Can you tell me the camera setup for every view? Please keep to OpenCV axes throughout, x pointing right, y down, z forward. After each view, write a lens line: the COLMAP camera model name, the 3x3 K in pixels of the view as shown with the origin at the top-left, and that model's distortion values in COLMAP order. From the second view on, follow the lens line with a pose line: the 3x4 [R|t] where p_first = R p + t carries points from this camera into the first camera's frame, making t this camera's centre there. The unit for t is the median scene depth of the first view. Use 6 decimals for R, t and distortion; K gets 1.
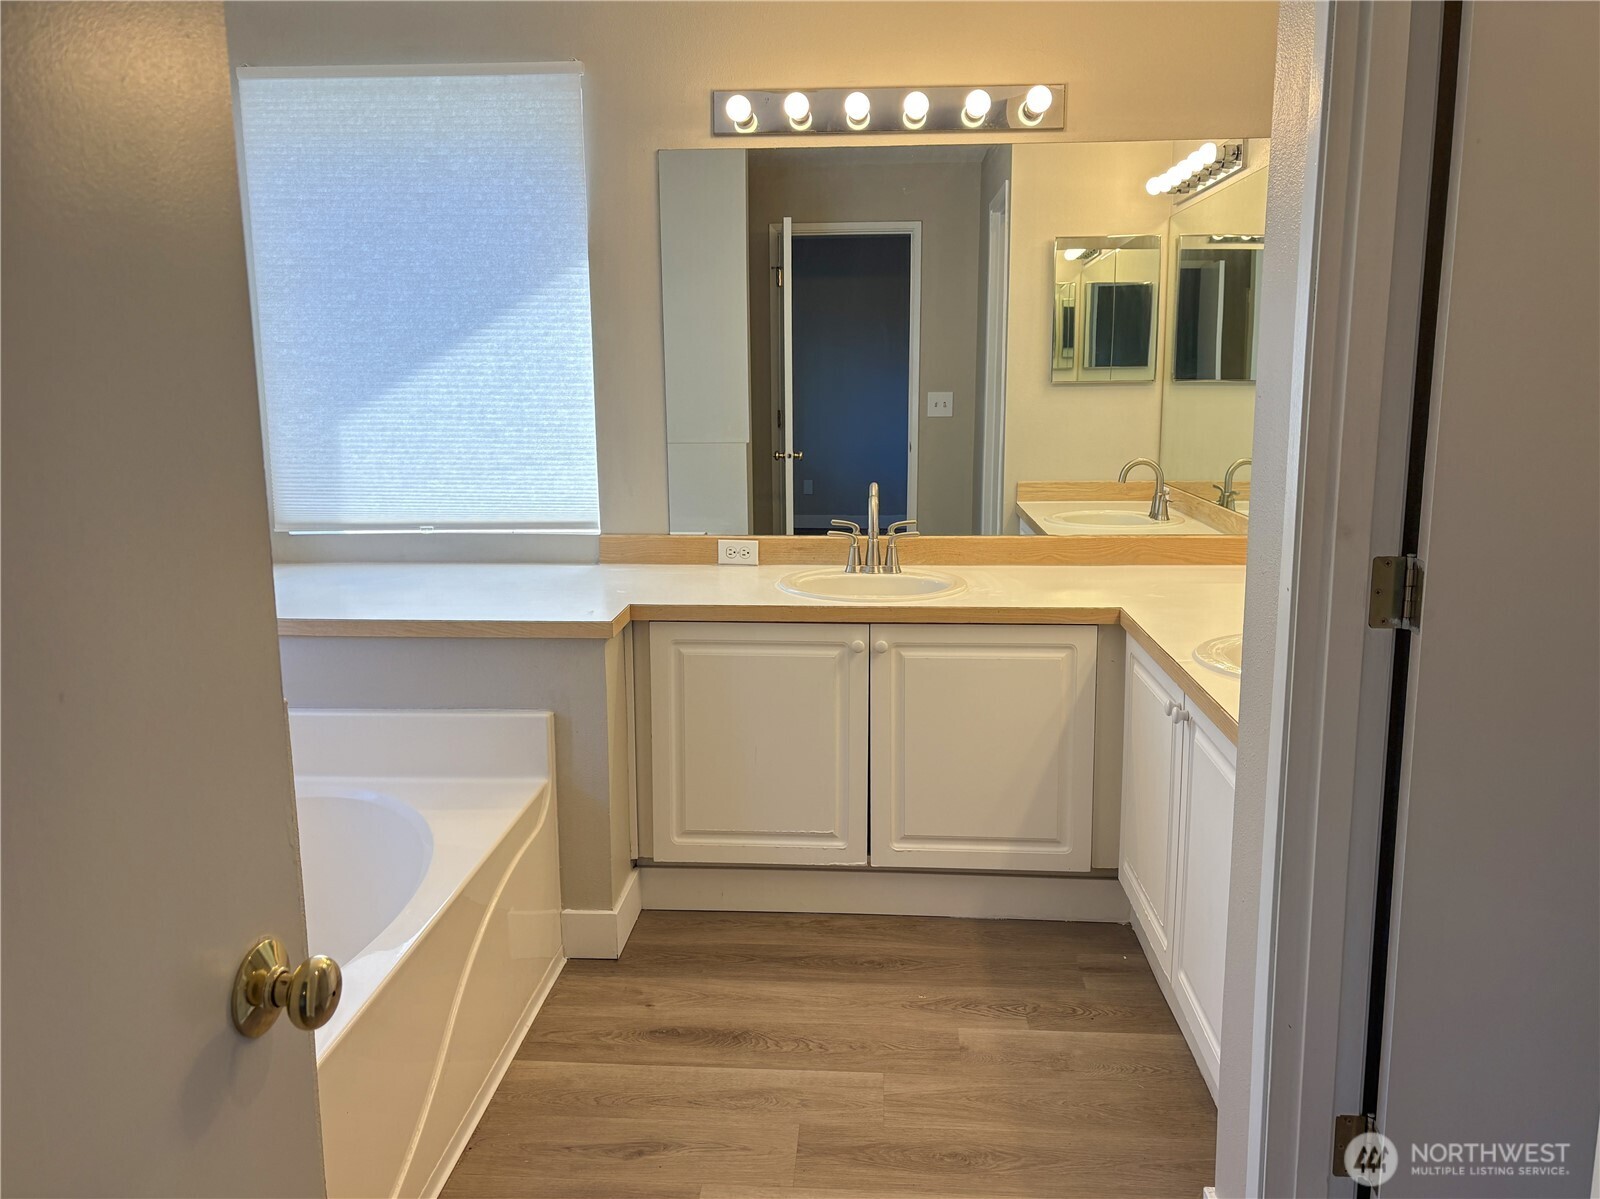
lens RADIAL K [[1221.9, 0, 800.5], [0, 1221.9, 596.0], [0, 0, 1]] dist [0.069352, -0.071126]
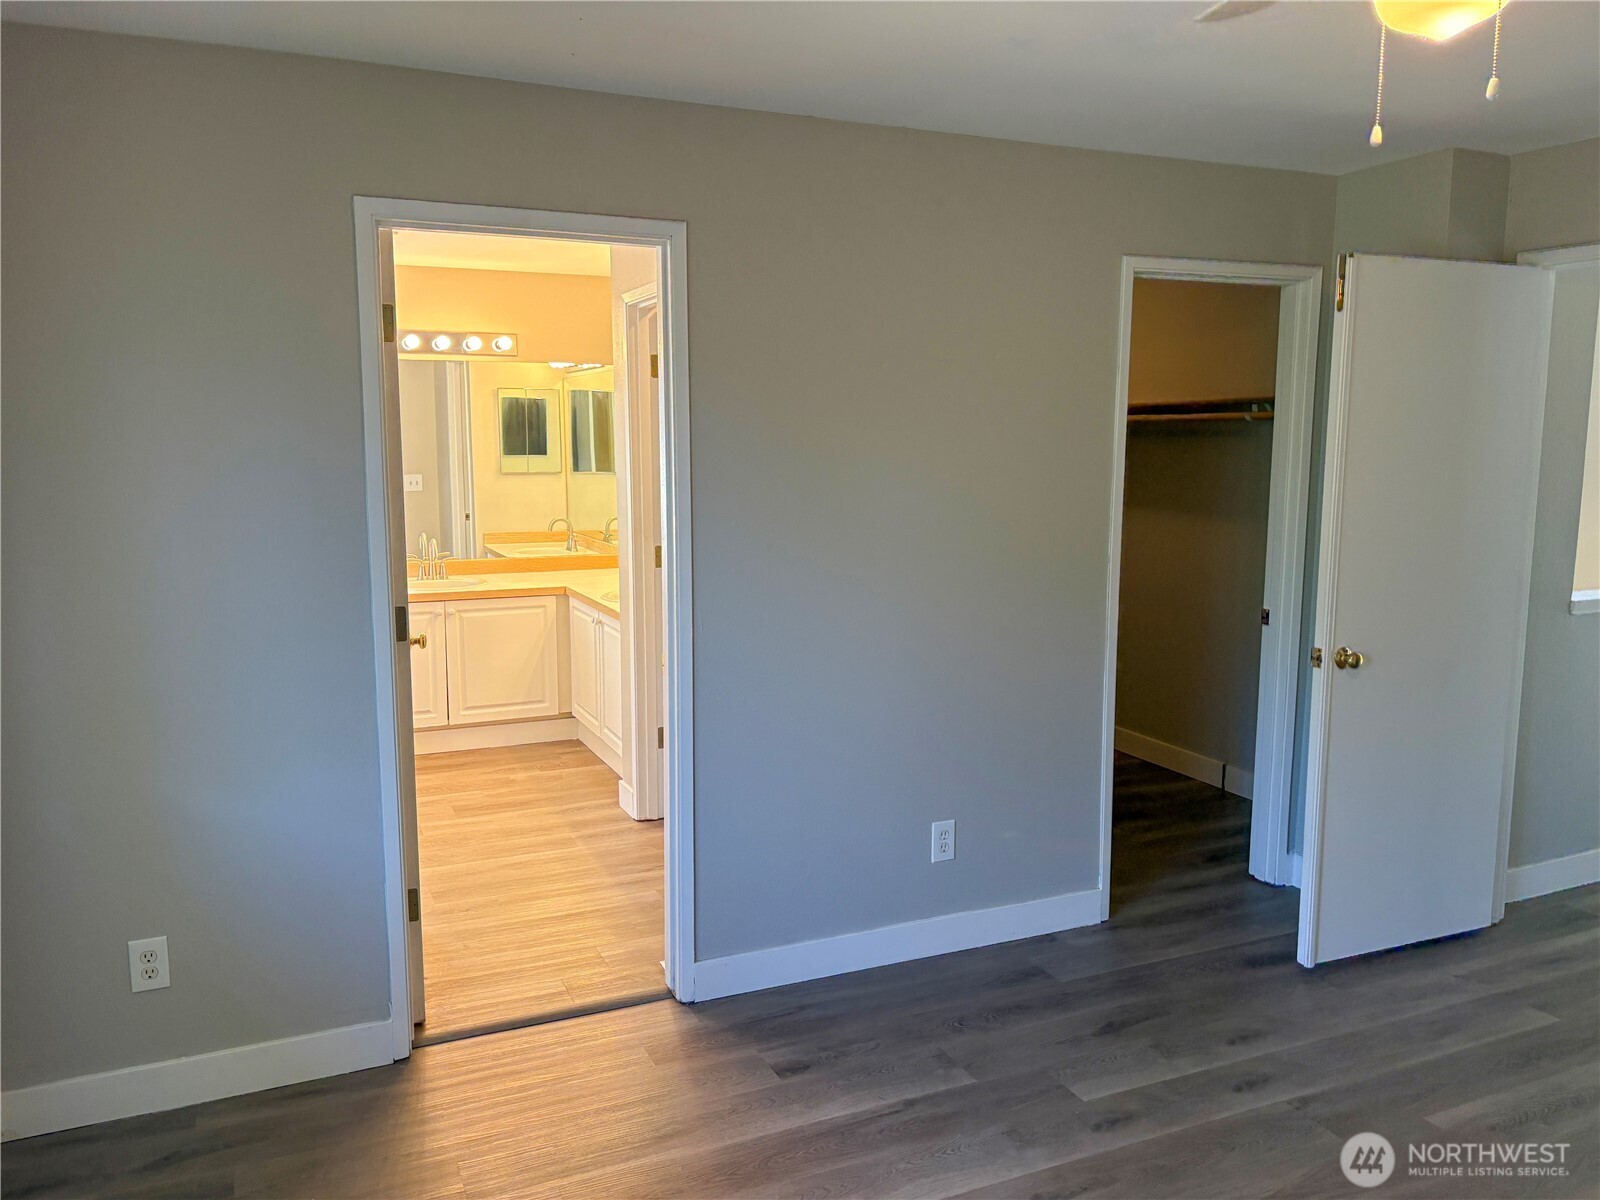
lens RADIAL K [[1221.9, 0, 802.5], [0, 1221.9, 612.2], [0, 0, 1]] dist [0.069352, -0.071126]
pose [[0.878775, -0.055680, 0.473976, -0.380511], [0.072592, 0.997209, -0.017444, 0.117862], [-0.471682, 0.049736, 0.880365, -1.046796]]
